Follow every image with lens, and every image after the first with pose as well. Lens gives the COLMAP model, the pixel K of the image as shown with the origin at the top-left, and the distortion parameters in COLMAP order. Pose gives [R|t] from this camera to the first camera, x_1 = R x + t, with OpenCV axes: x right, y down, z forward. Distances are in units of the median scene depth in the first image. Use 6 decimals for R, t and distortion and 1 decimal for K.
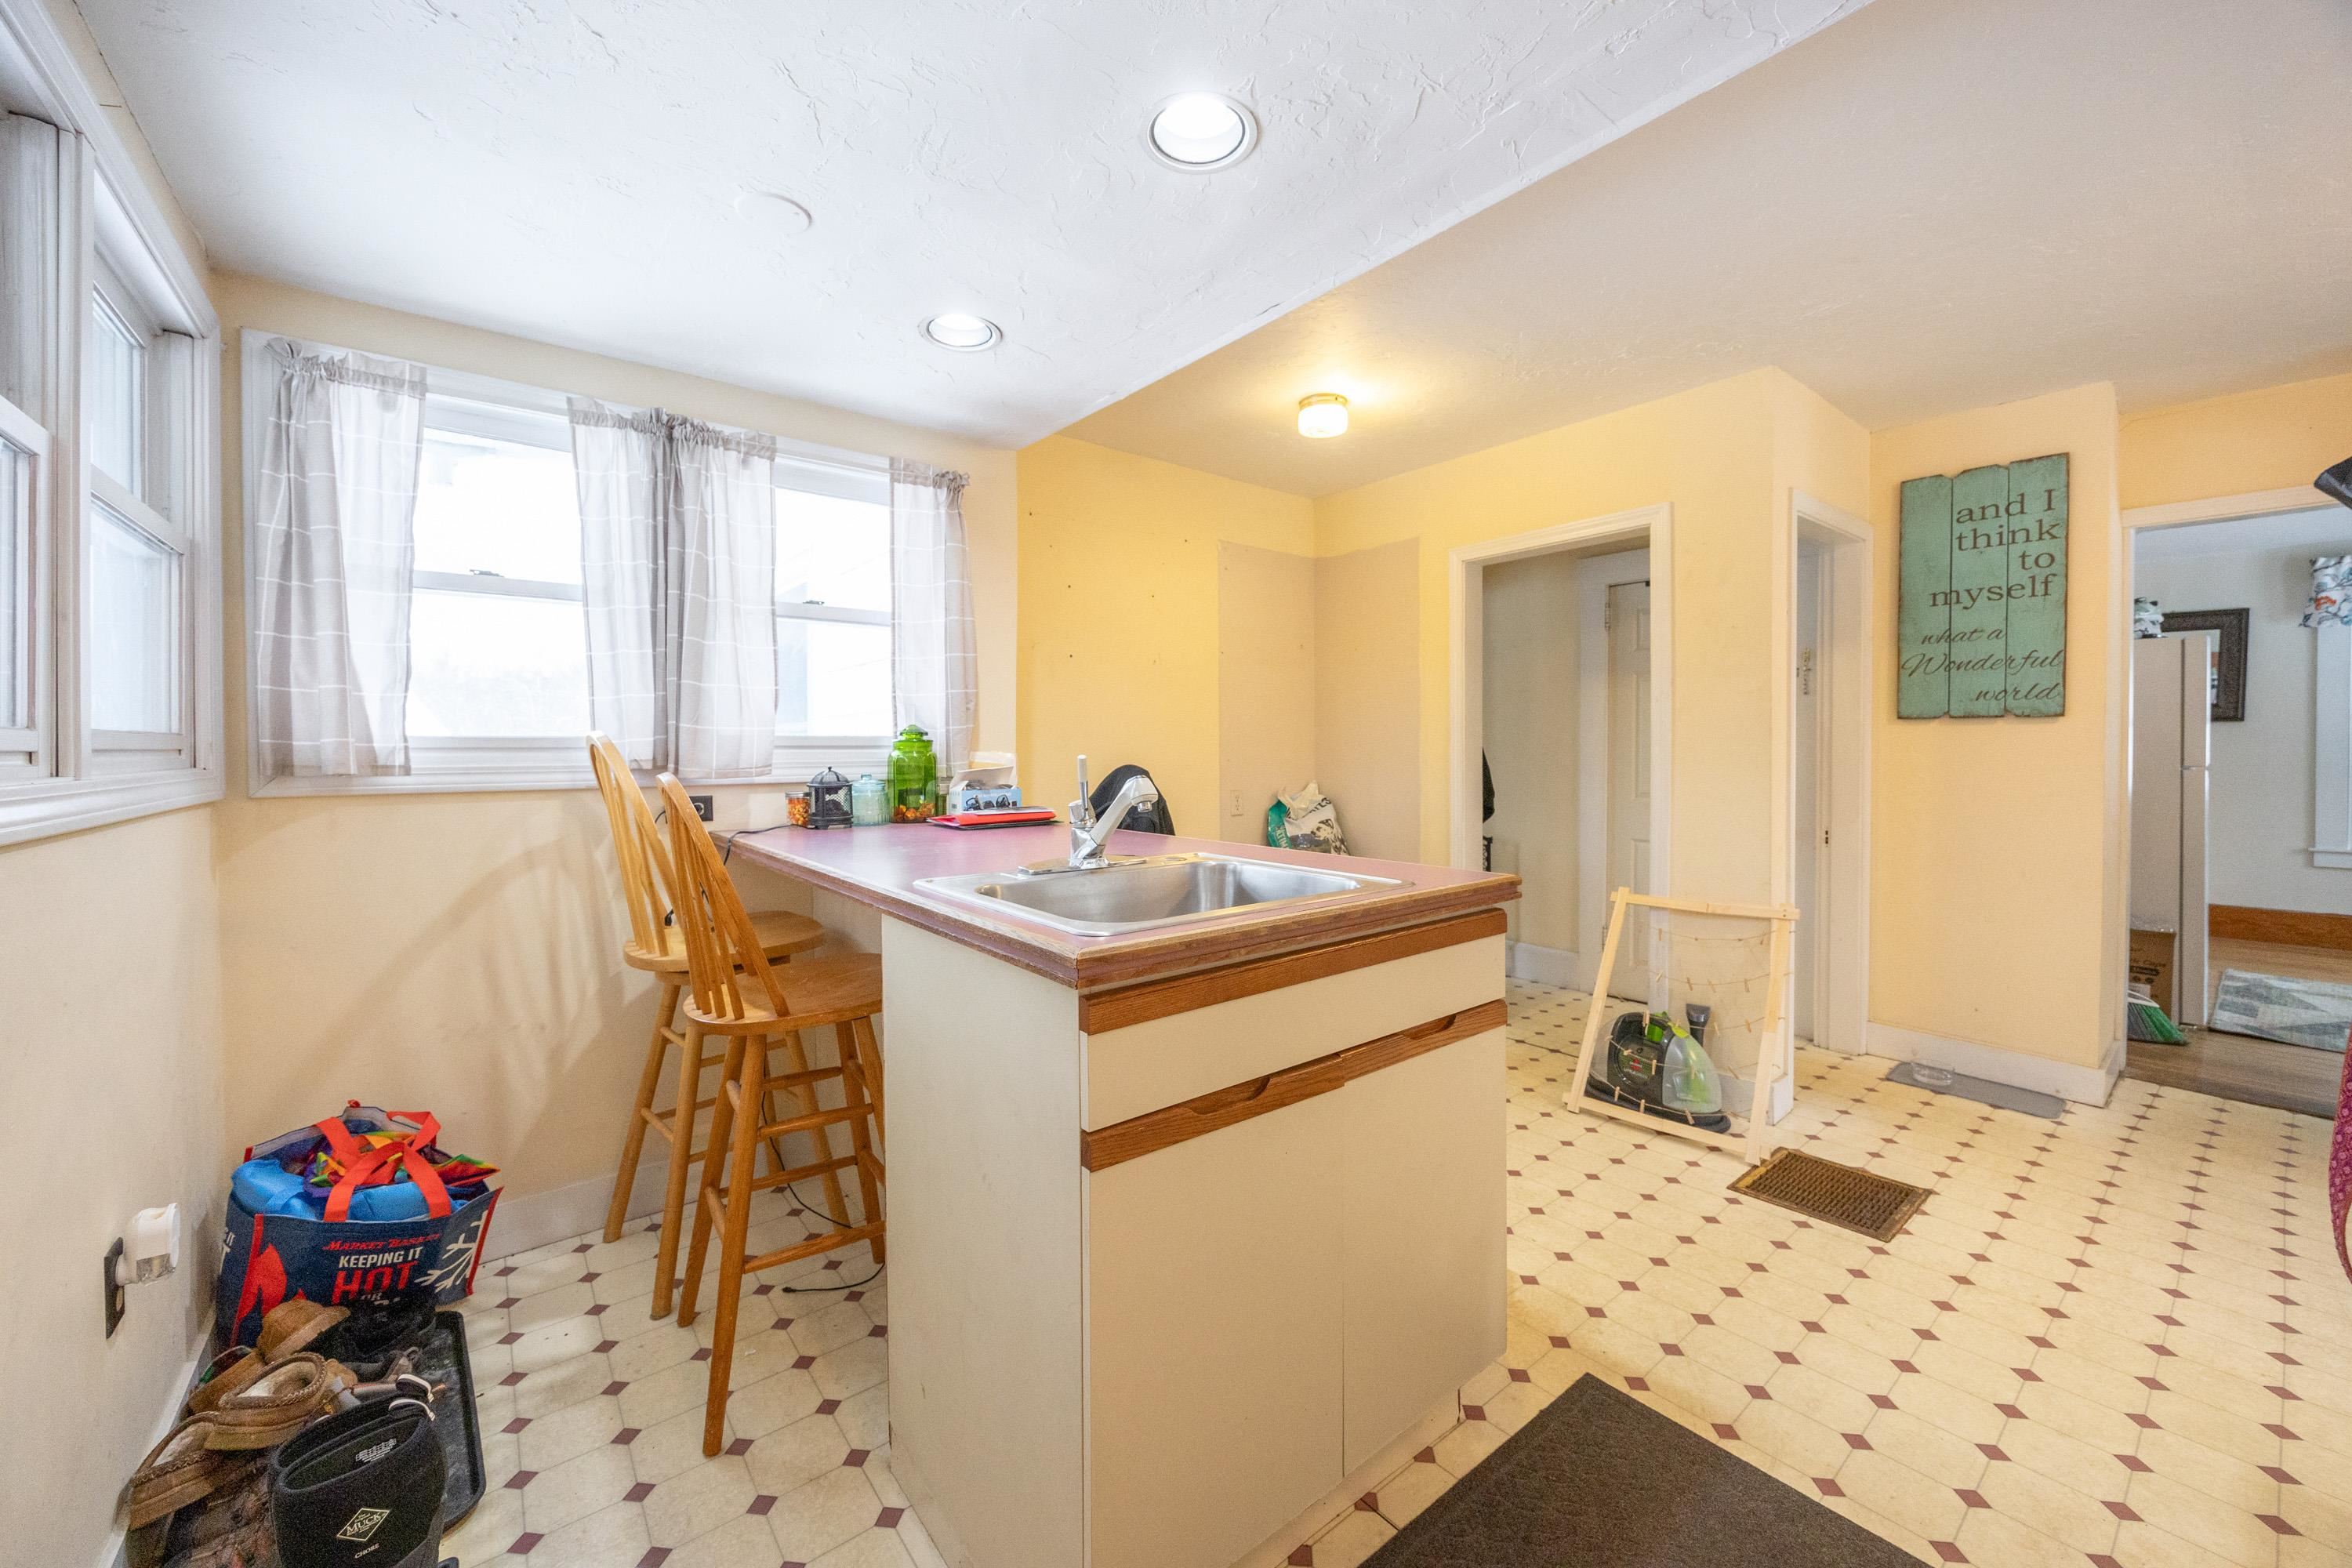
lens RADIAL K [[897.9, 0, 1187.4], [0, 897.9, 762.8], [0, 0, 1]] dist [-0.004764, 0.000664]
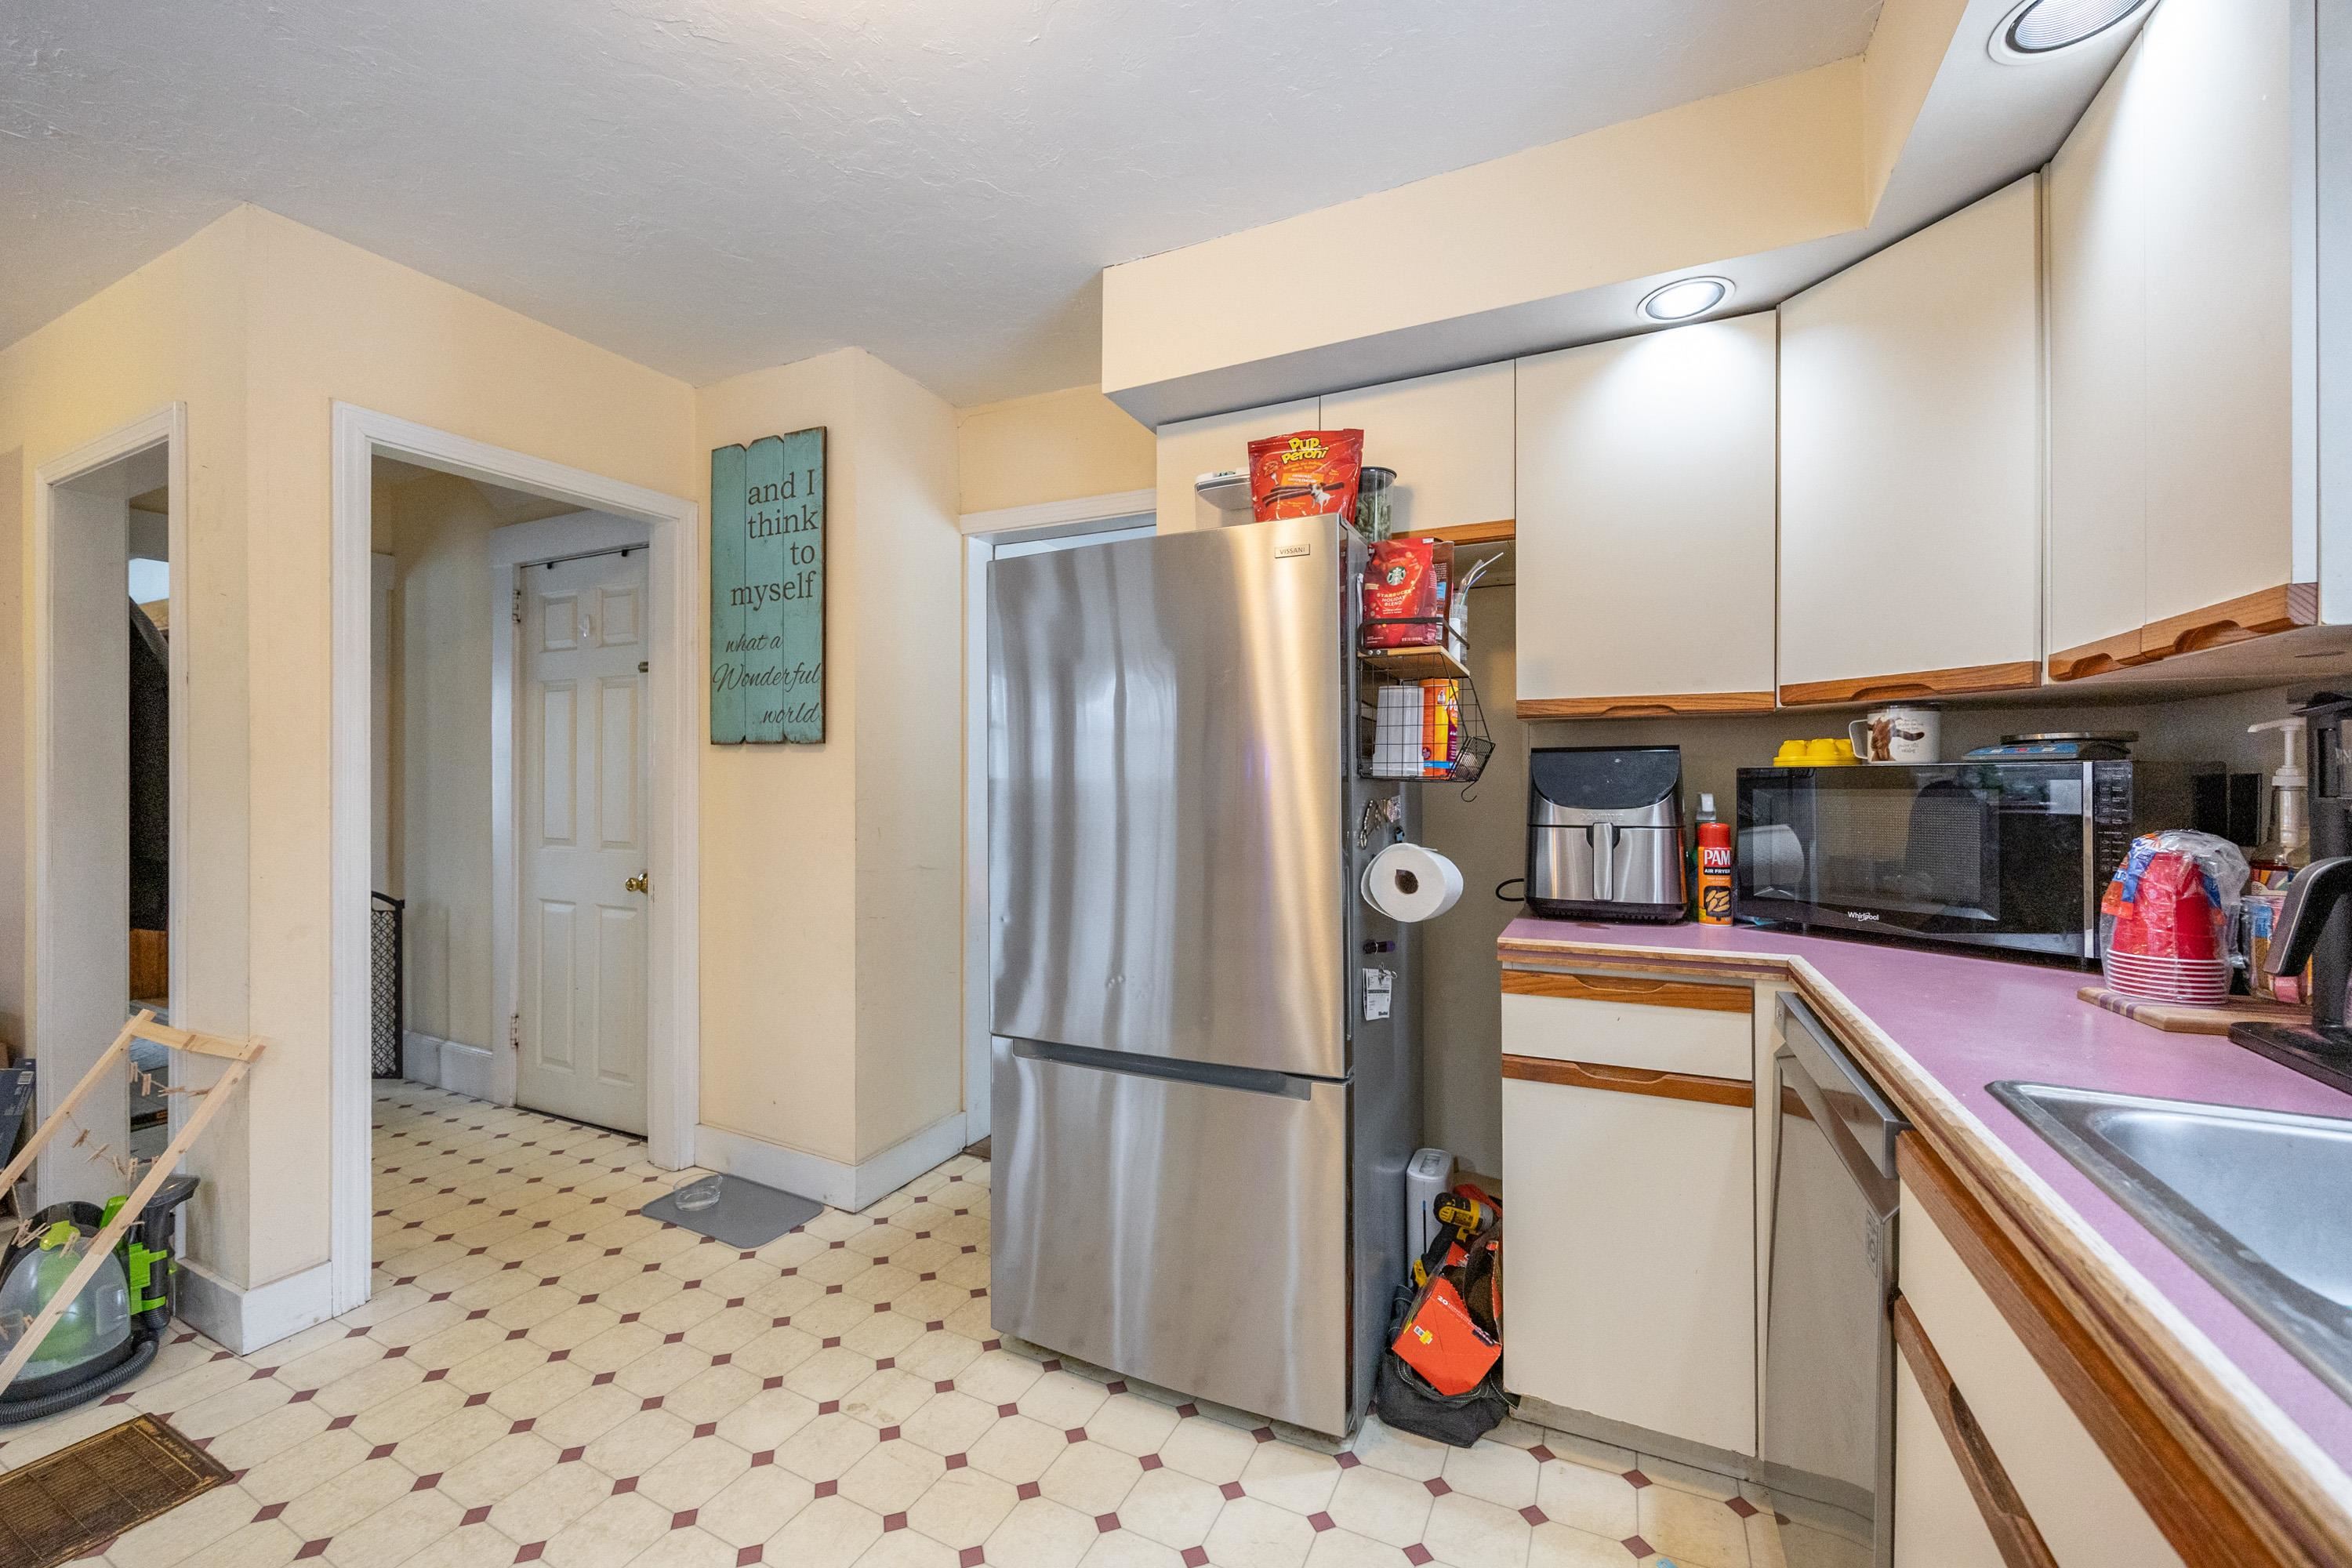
lens RADIAL K [[897.9, 0, 1186.2], [0, 897.9, 781.8], [0, 0, 1]] dist [-0.004764, 0.000664]
pose [[0.907117, 0.003032, 0.420868, 0.907856], [0.001740, 0.999938, -0.010954, -0.006748], [-0.420875, 0.010669, 0.907056, 0.101932]]
